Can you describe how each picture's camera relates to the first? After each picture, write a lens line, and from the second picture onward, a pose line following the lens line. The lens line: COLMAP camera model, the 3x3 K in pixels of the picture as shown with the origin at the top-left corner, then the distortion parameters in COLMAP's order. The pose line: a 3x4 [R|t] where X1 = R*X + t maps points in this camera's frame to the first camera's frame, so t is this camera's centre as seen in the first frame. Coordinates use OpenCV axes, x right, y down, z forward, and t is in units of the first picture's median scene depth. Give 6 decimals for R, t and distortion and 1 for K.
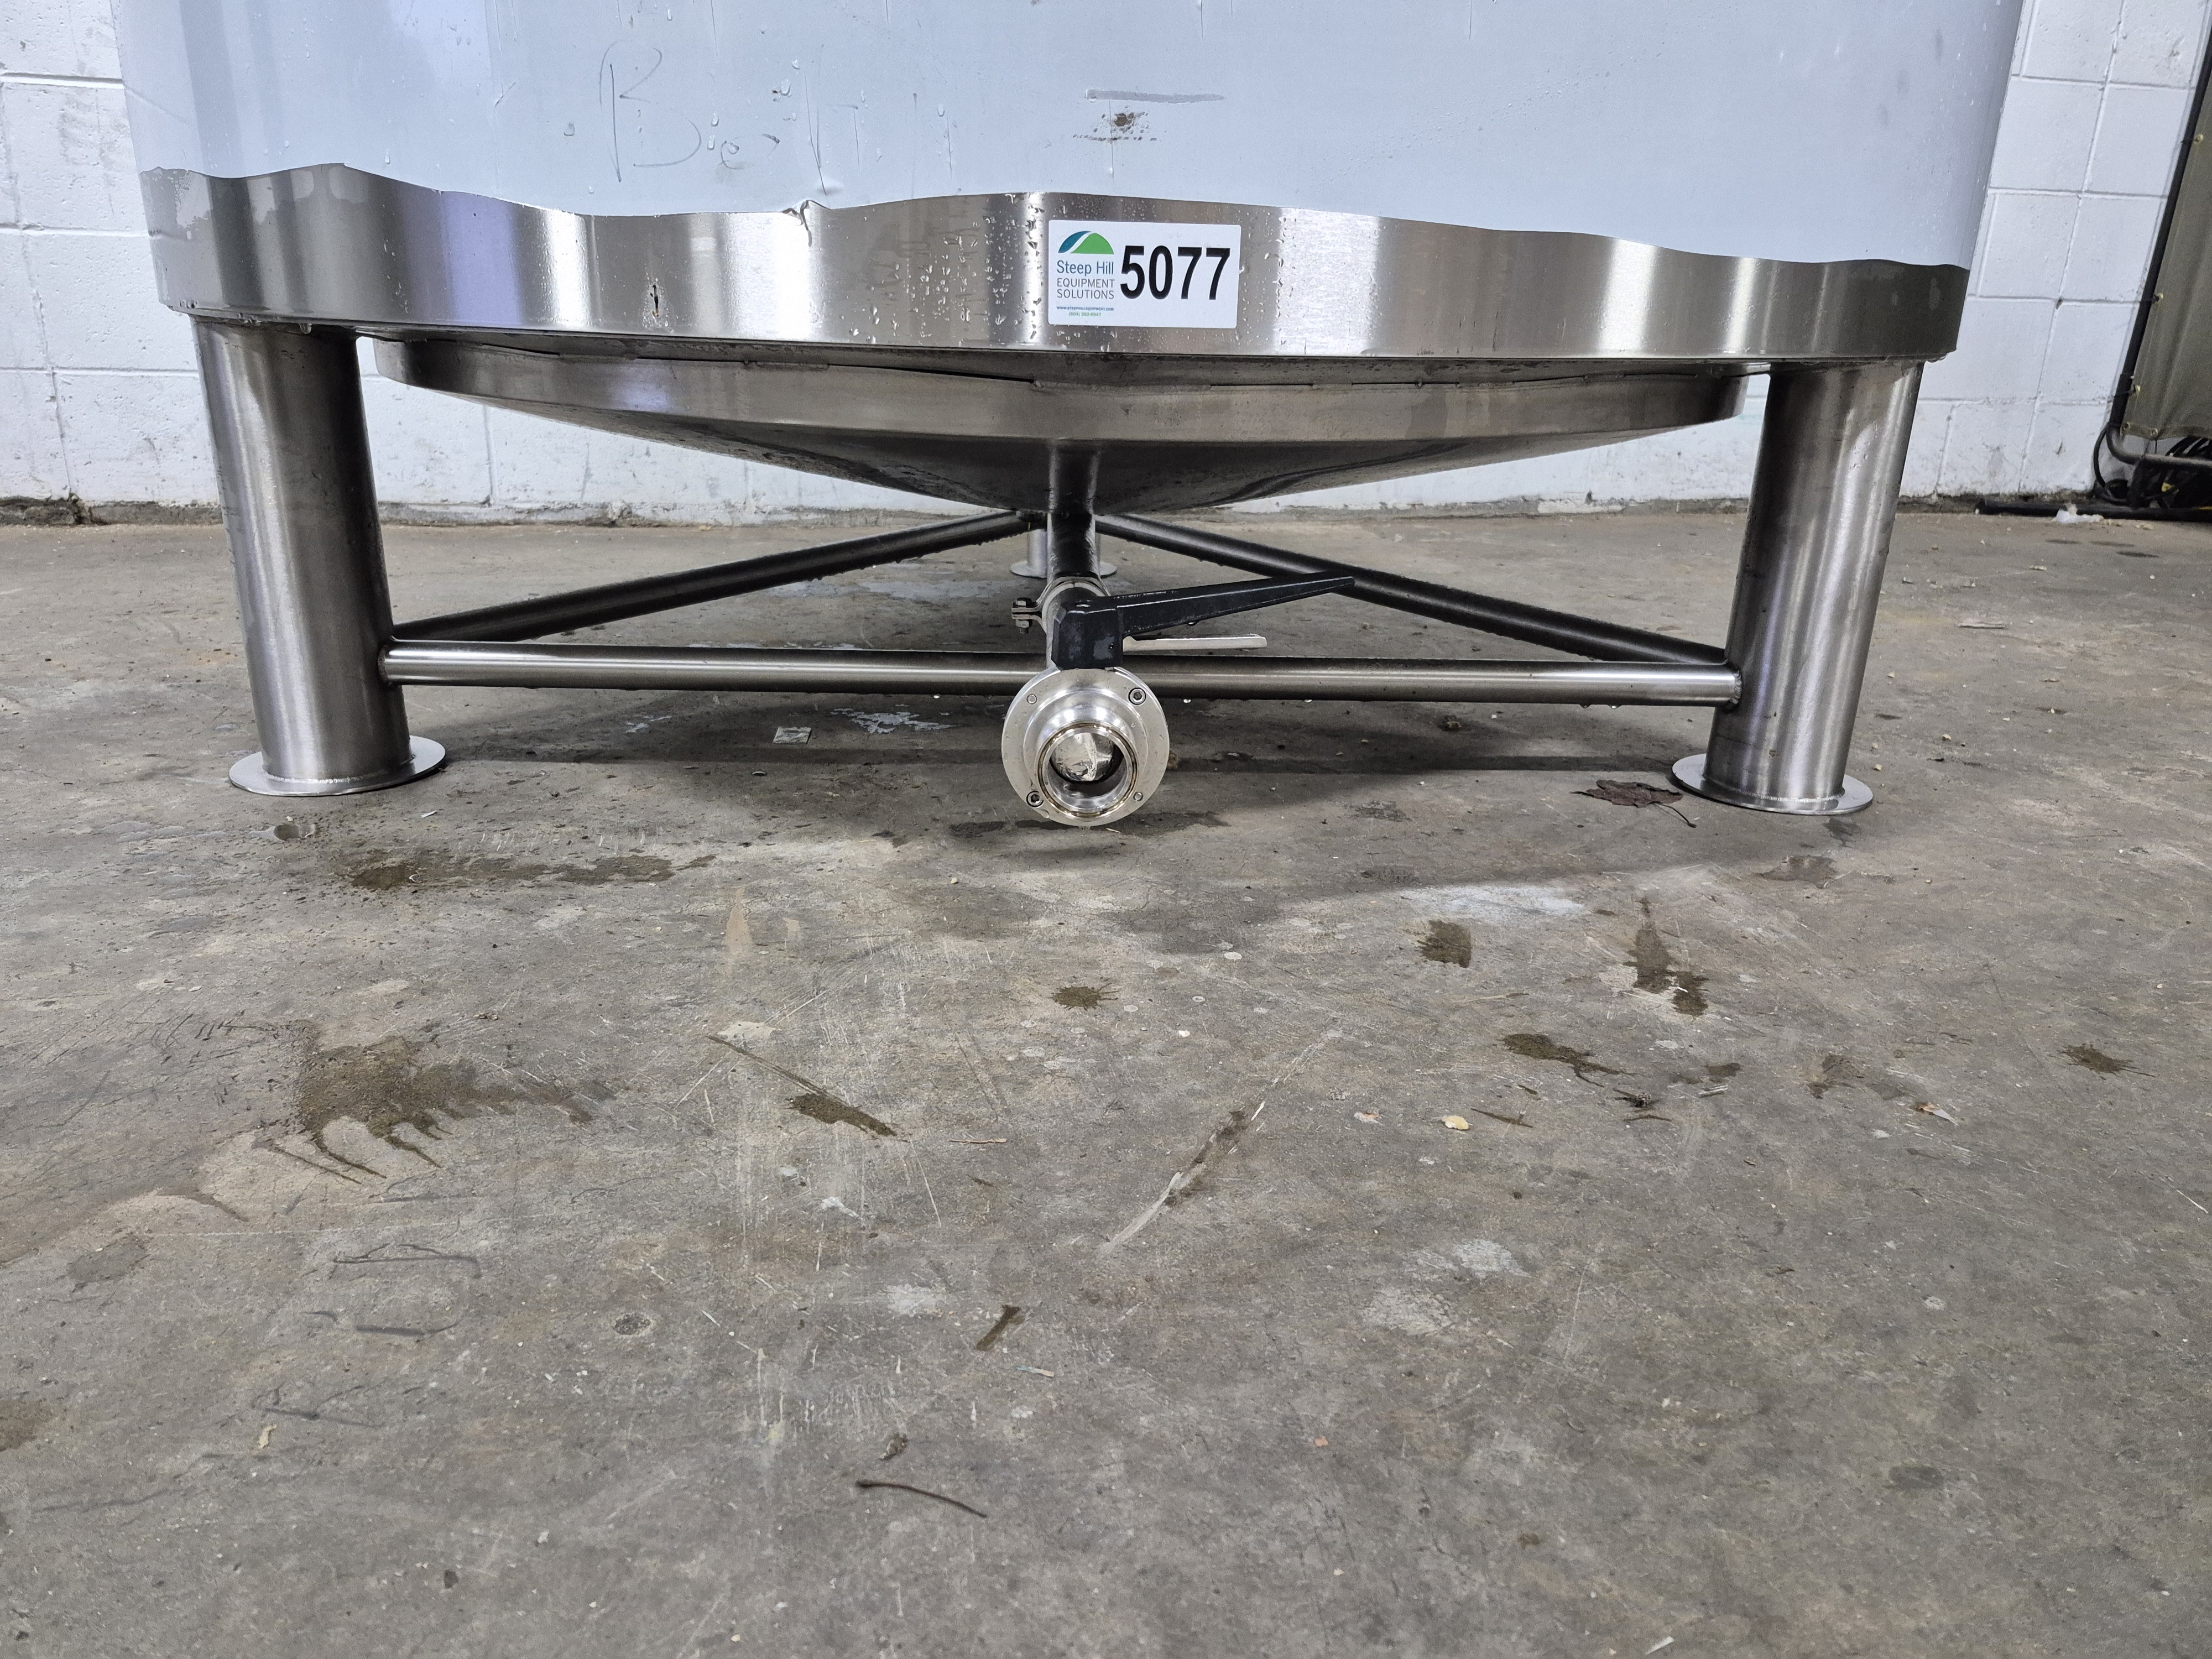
lens RADIAL K [[1530.6, 0, 1106.0], [0, 1530.6, 829.5], [0, 0, 1]] dist [0.110210, -0.146795]
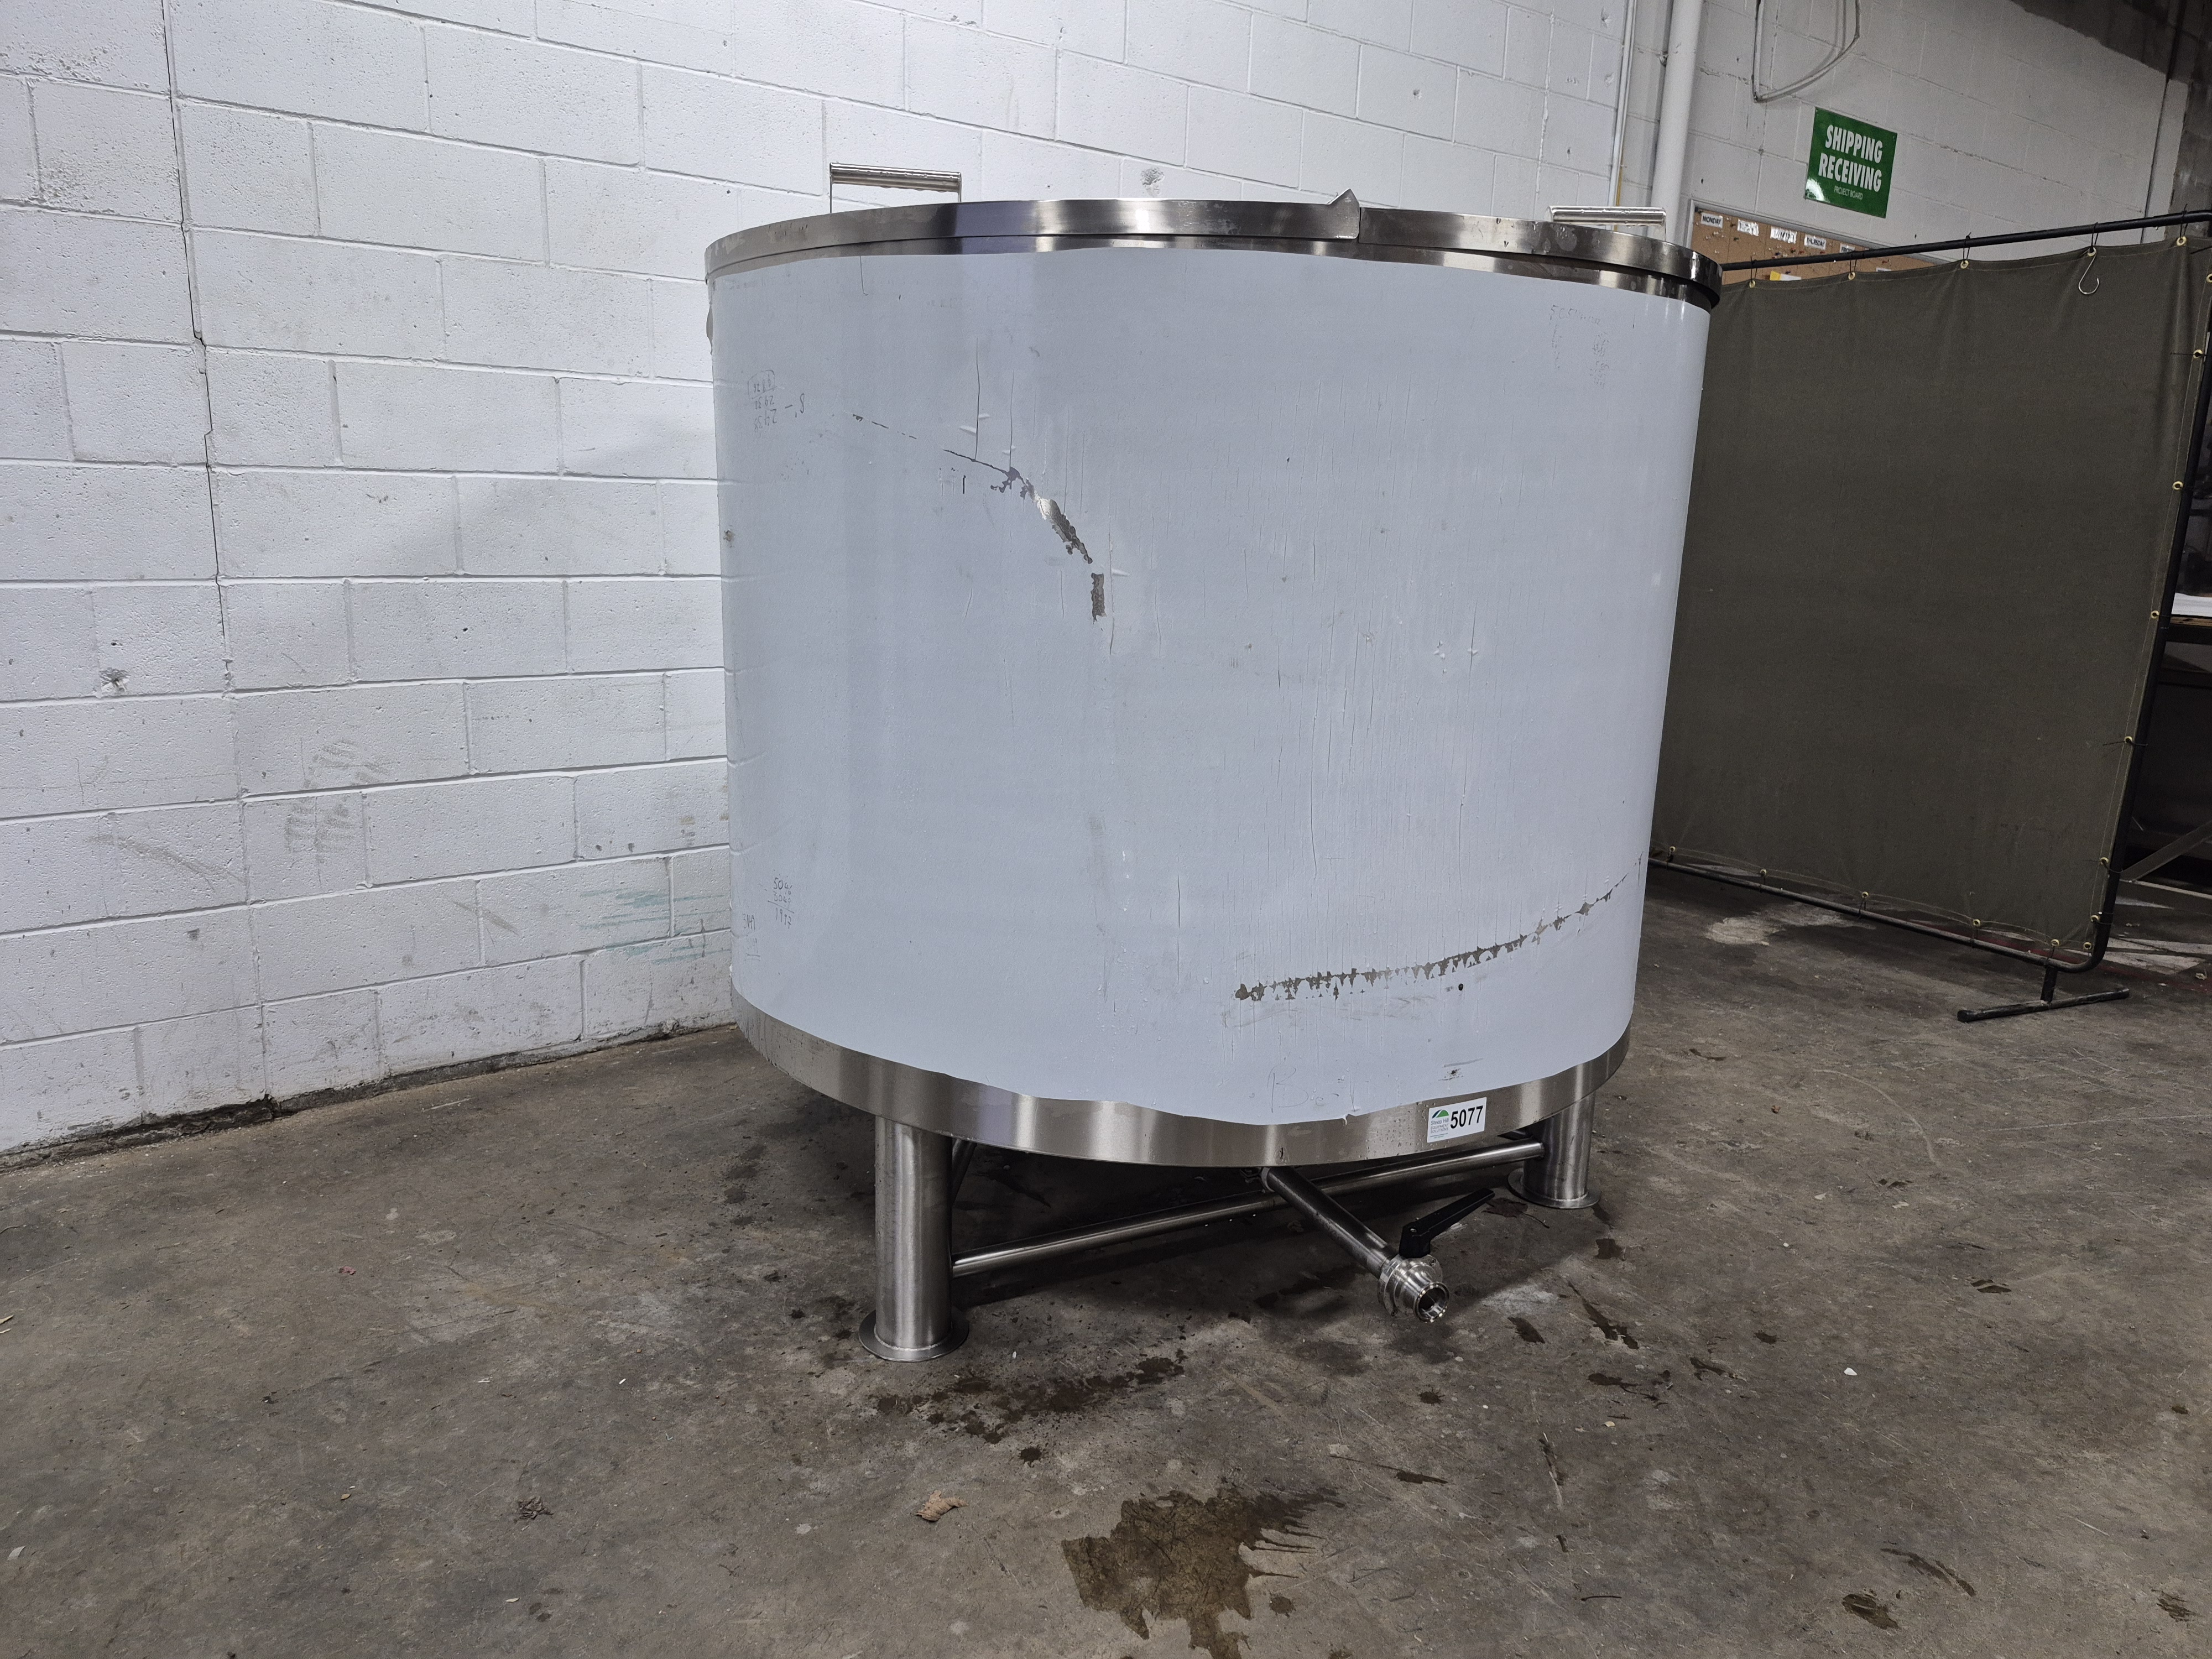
lens RADIAL K [[1530.6, 0, 1106.0], [0, 1530.6, 829.5], [0, 0, 1]] dist [0.110210, -0.146795]
pose [[0.917357, -0.092249, 0.387230, -1.207944], [0.128531, 0.989315, -0.068812, -0.599181], [-0.376744, 0.112896, 0.919412, -1.010155]]
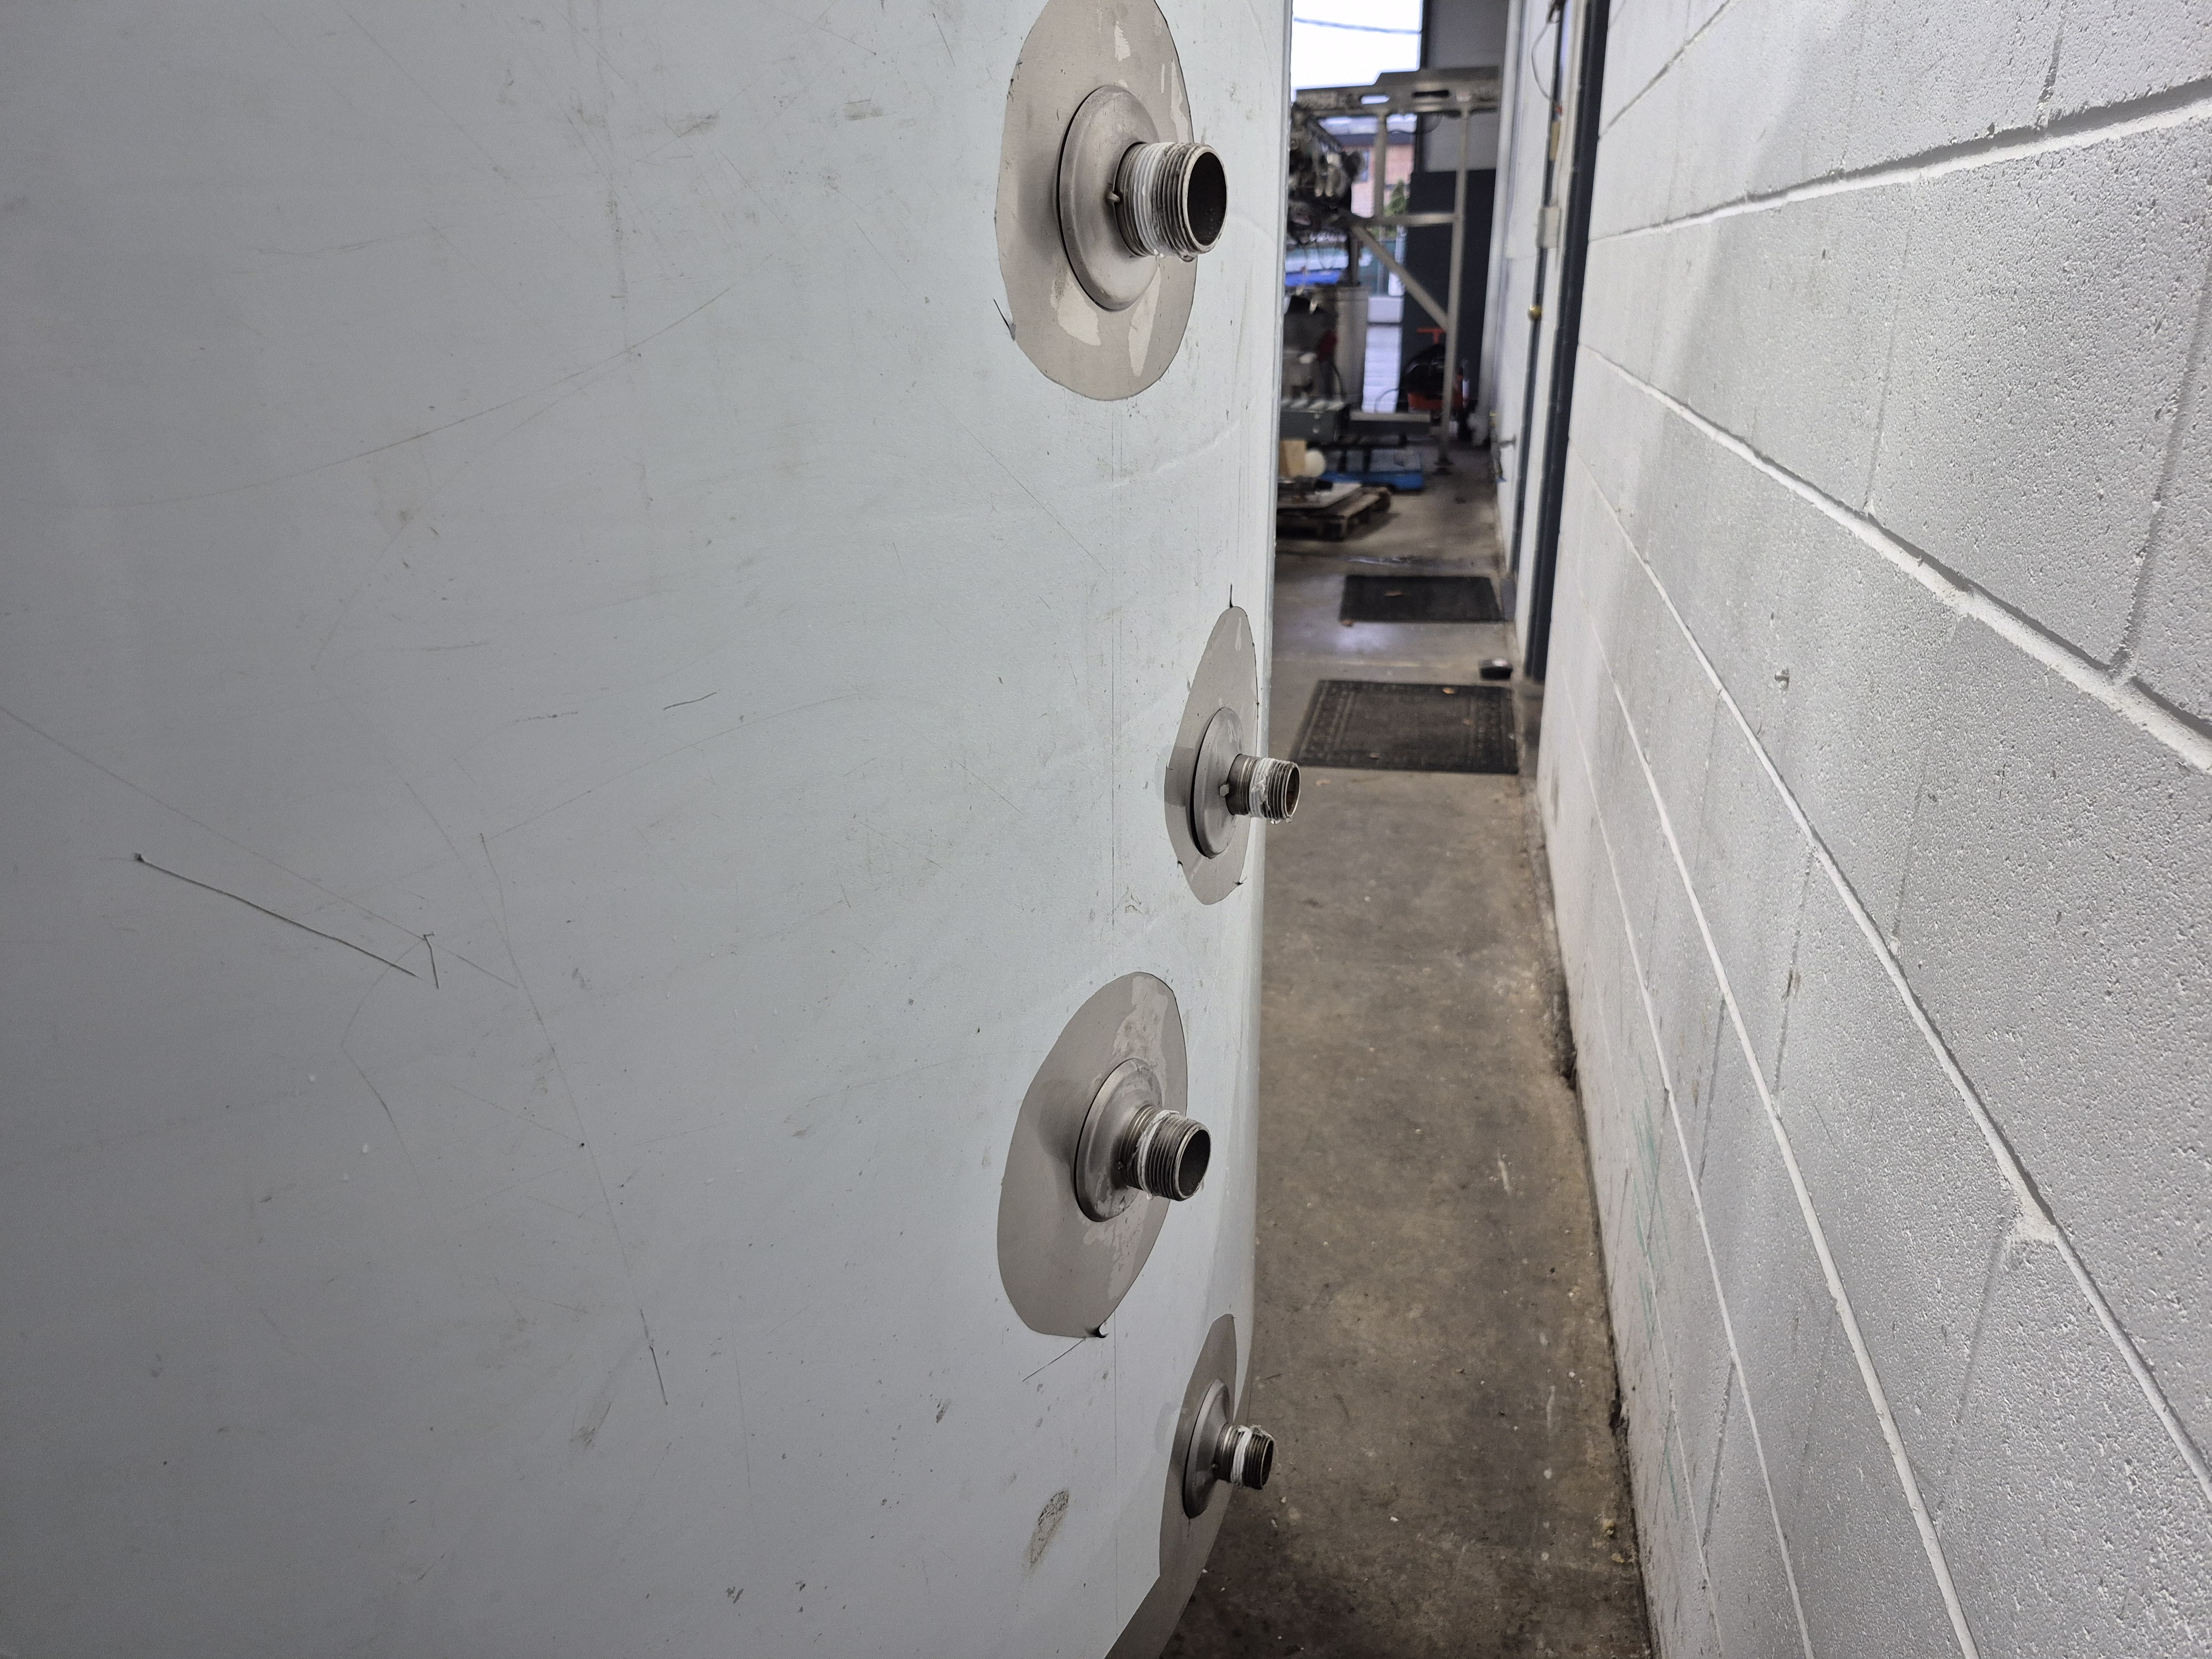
lens RADIAL K [[1521.9, 0, 1109.0], [0, 1521.9, 825.7], [0, 0, 1]] dist [0.081595, -0.083413]
pose [[-0.458195, 0.276737, -0.844674, 0.669554], [-0.290111, 0.851694, 0.436409, -1.631056], [0.840174, 0.445010, -0.309958, 2.345020]]
